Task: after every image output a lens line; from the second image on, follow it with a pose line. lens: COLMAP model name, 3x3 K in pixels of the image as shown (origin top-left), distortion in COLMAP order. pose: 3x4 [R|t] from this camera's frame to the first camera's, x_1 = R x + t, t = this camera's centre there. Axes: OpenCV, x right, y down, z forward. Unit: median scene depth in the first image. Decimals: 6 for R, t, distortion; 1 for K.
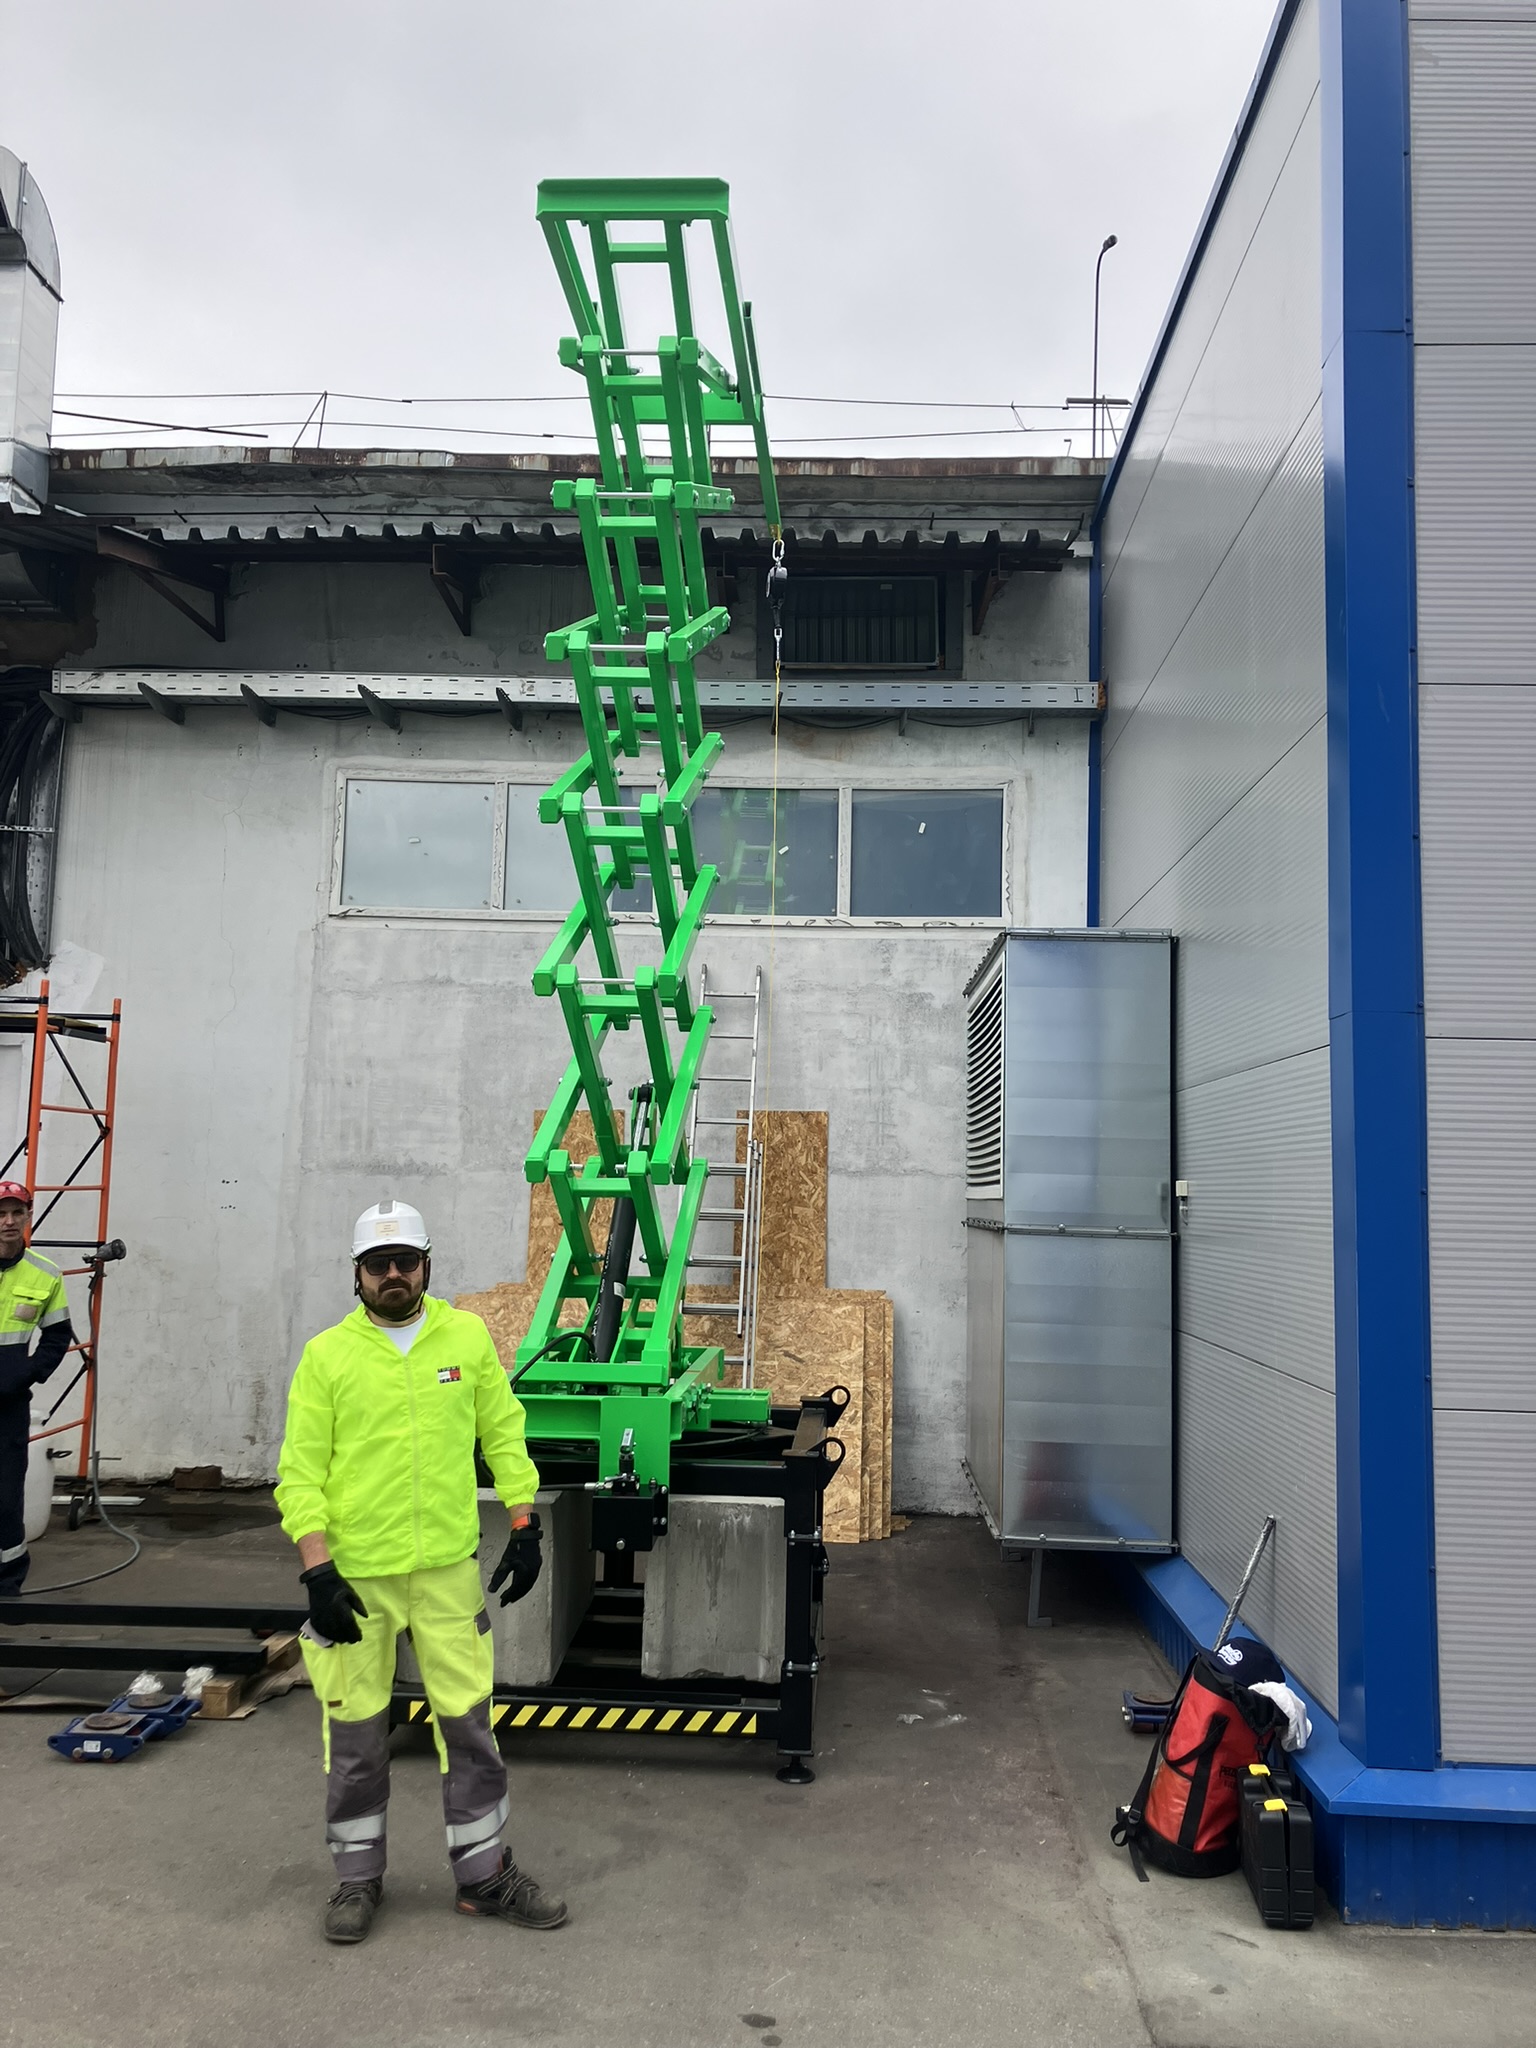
lens RADIAL K [[1672.9, 0, 787.5], [0, 1672.9, 996.1], [0, 0, 1]] dist [0.036466, -0.038781]
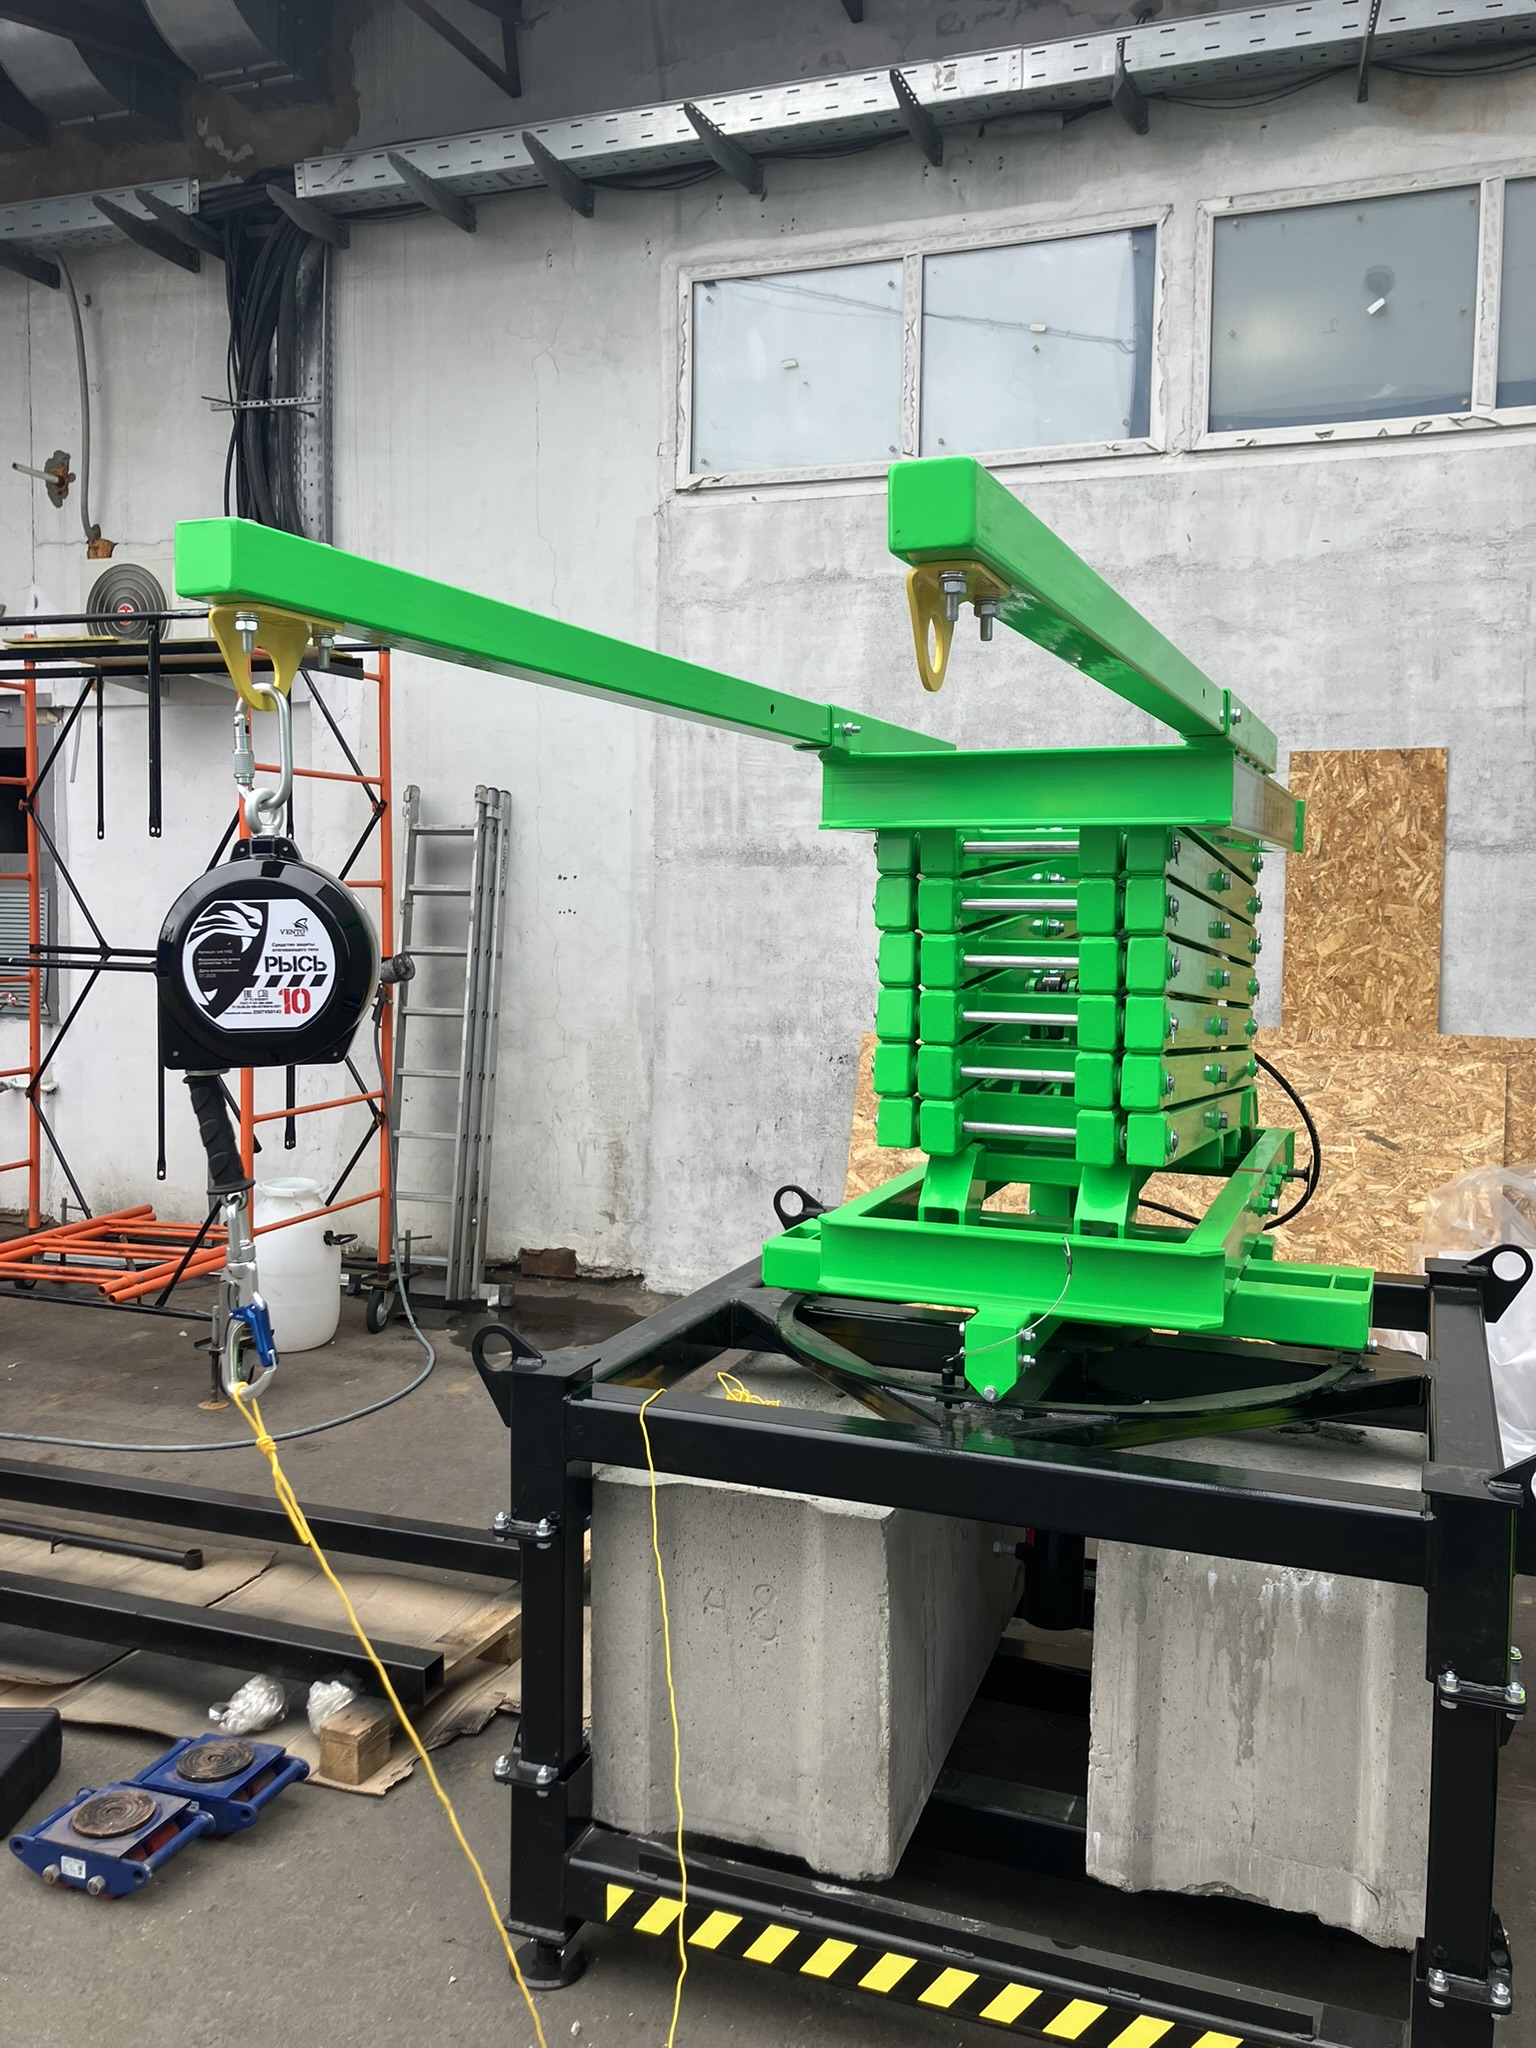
lens RADIAL K [[1672.9, 0, 770.7], [0, 1672.9, 1015.1], [0, 0, 1]] dist [0.036466, -0.038781]
pose [[0.948291, 0.011531, -0.317193, -0.014065], [0.045609, 0.984019, 0.172125, 0.048388], [0.314108, -0.177692, 0.932610, 0.336064]]
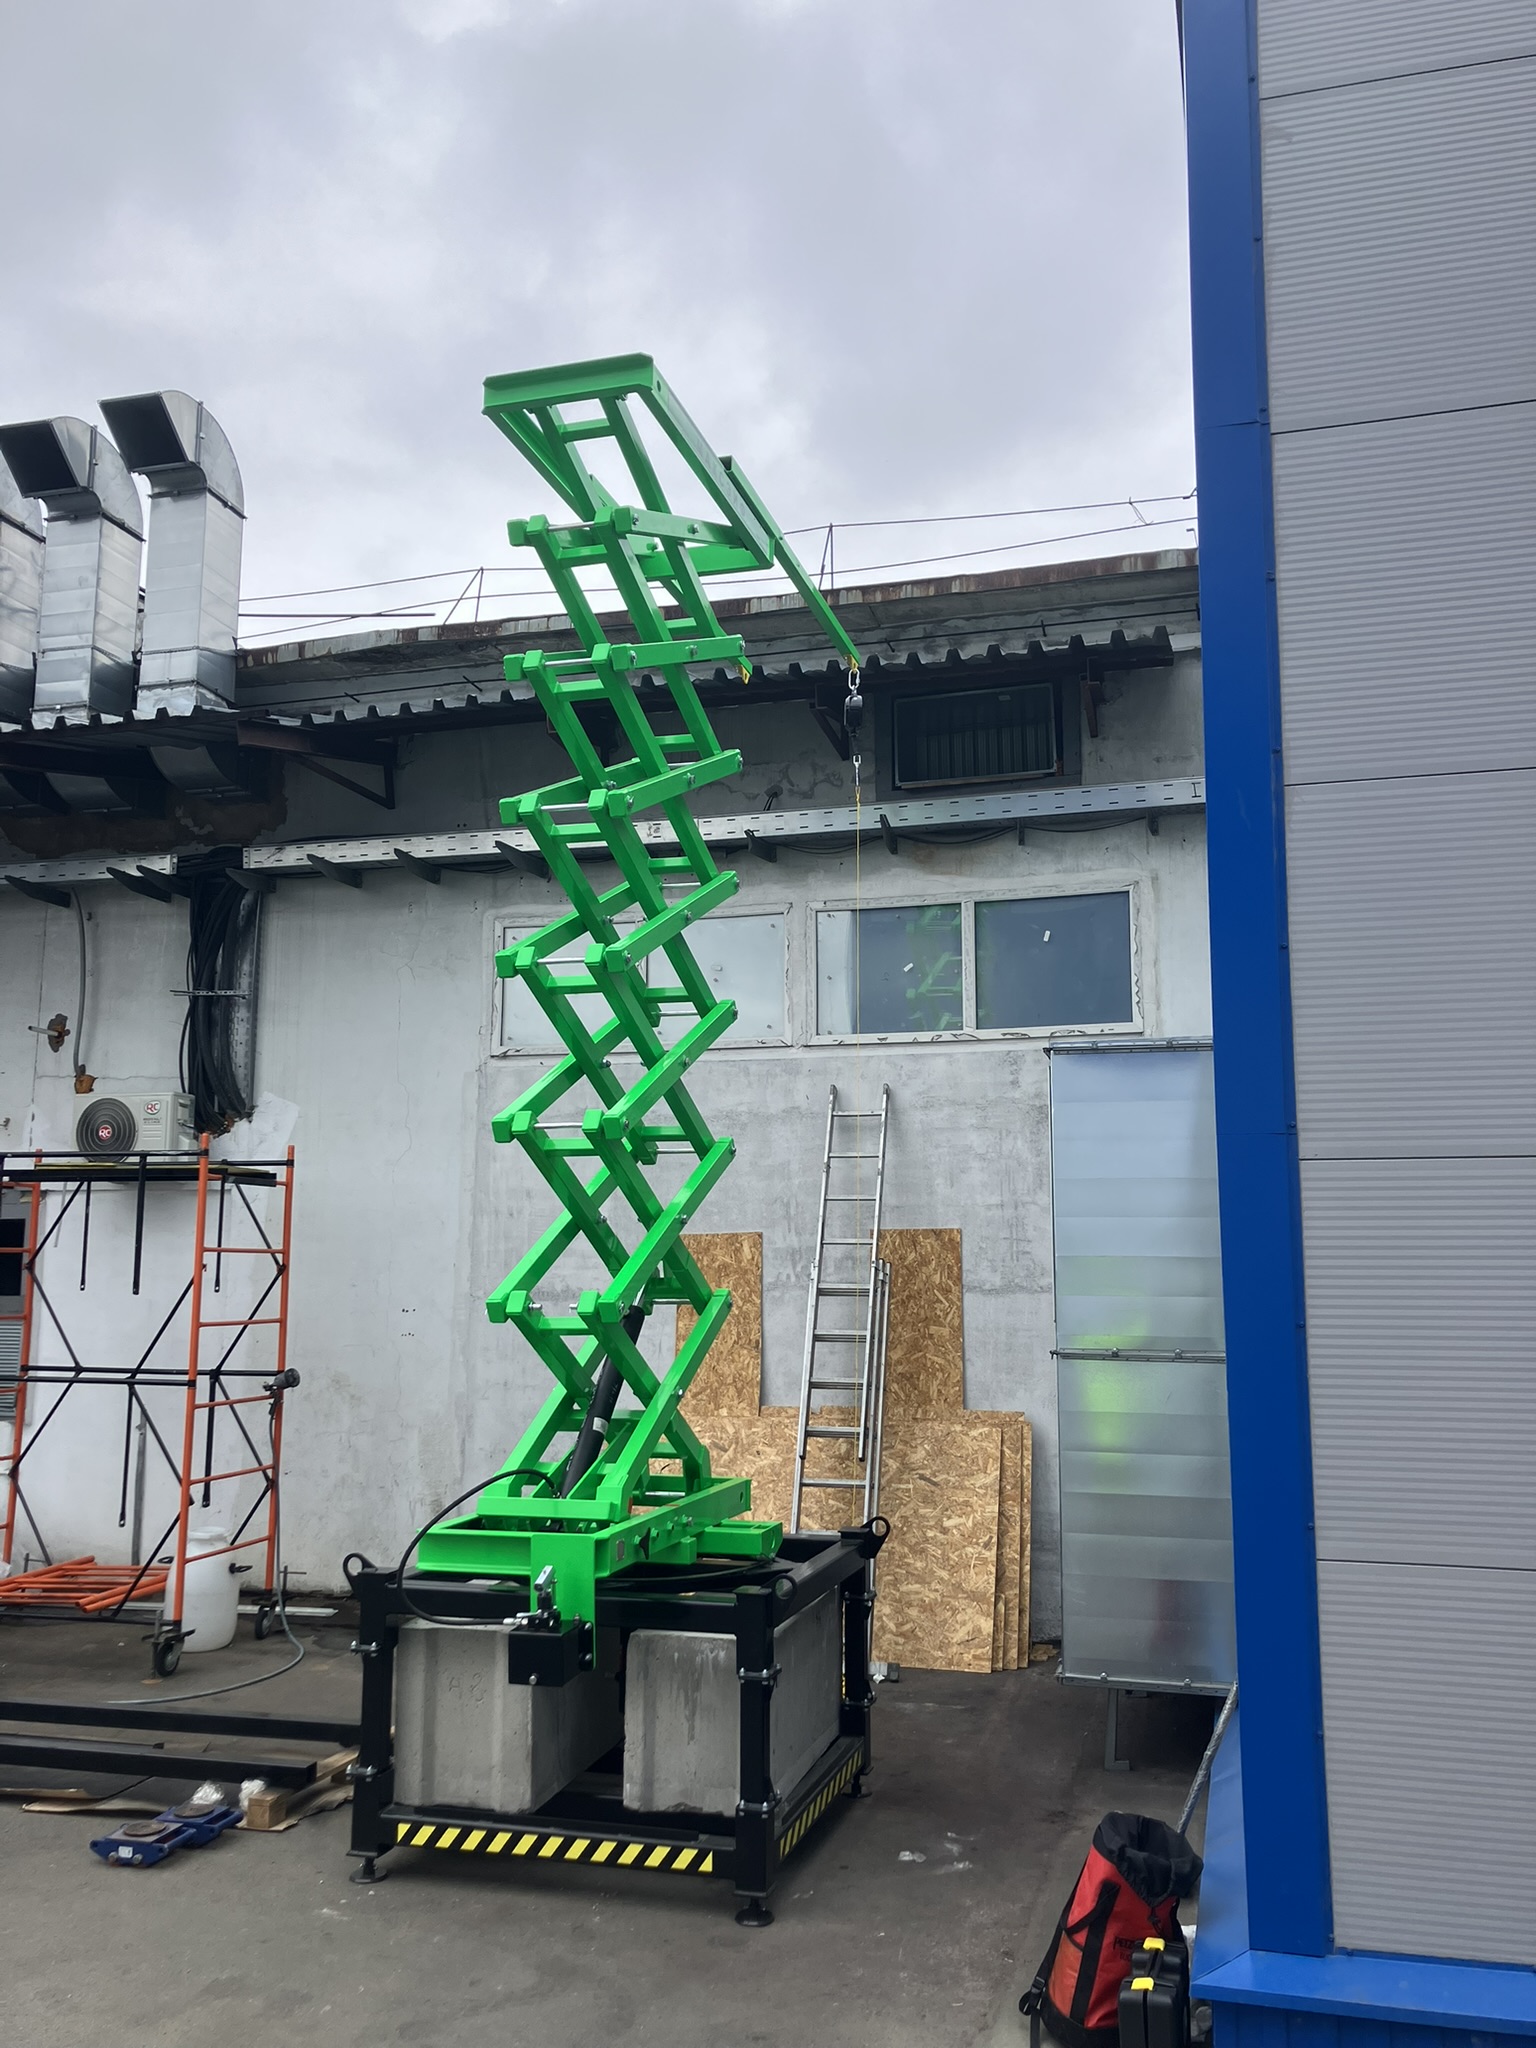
lens RADIAL K [[1672.9, 0, 801.4], [0, 1672.9, 1034.3], [0, 0, 1]] dist [0.036466, -0.038781]
pose [[0.974575, -0.054080, -0.217437, 0.154063], [0.046249, 0.998090, -0.040950, -0.009562], [0.219236, 0.029853, 0.975215, 0.009664]]
